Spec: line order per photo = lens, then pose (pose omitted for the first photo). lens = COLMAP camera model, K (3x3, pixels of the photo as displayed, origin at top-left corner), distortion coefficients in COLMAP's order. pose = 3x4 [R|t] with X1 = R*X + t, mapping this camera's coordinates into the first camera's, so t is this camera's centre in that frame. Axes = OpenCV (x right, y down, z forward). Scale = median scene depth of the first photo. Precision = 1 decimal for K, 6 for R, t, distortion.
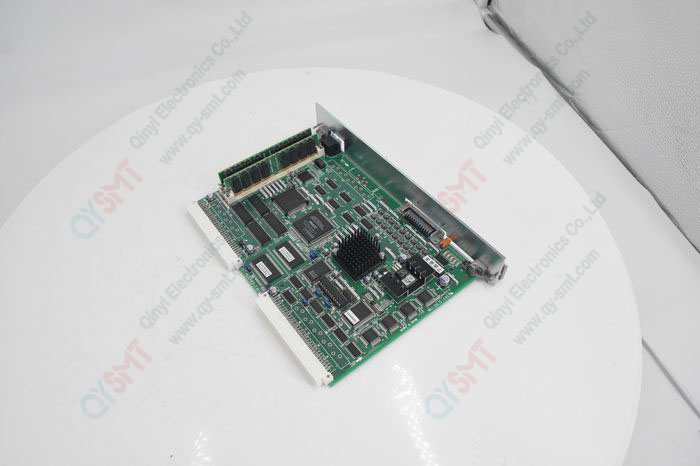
lens RADIAL K [[502.1, 0, 350.0], [0, 502.1, 233.0], [0, 0, 1]] dist [-0.008951, -0.000425]
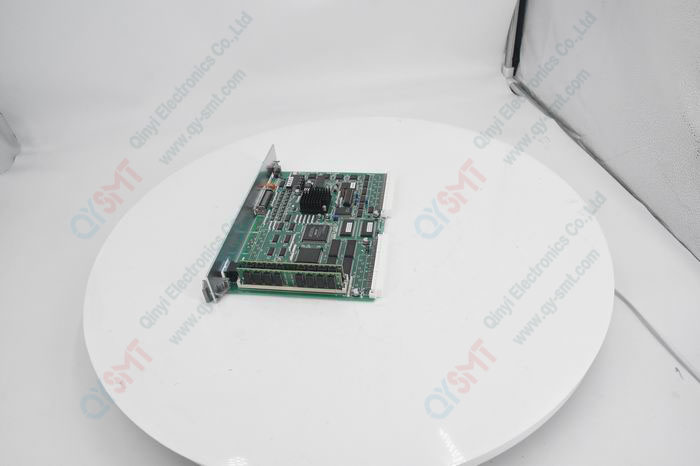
lens RADIAL K [[502.1, 0, 350.0], [0, 502.1, 233.0], [0, 0, 1]] dist [-0.008951, -0.000425]
pose [[-0.700764, -0.382683, 0.602066, -0.913415], [0.609160, 0.118250, 0.784182, -0.974054], [-0.371287, 0.916281, 0.150250, 0.797533]]
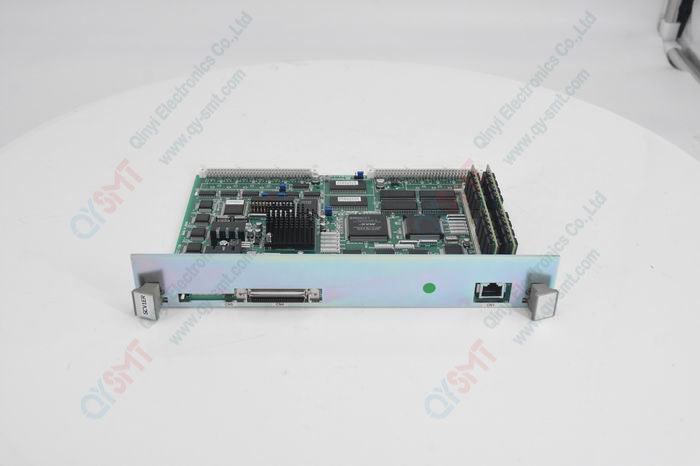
lens RADIAL K [[835.5, 0, 350.0], [0, 835.5, 233.0], [0, 0, 1]] dist [0.008325, -0.008269]
pose [[-0.596738, 0.462816, -0.655519, 0.817393], [-0.621897, 0.249503, 0.742288, -0.980686], [0.507097, 0.850617, 0.138936, 0.834871]]
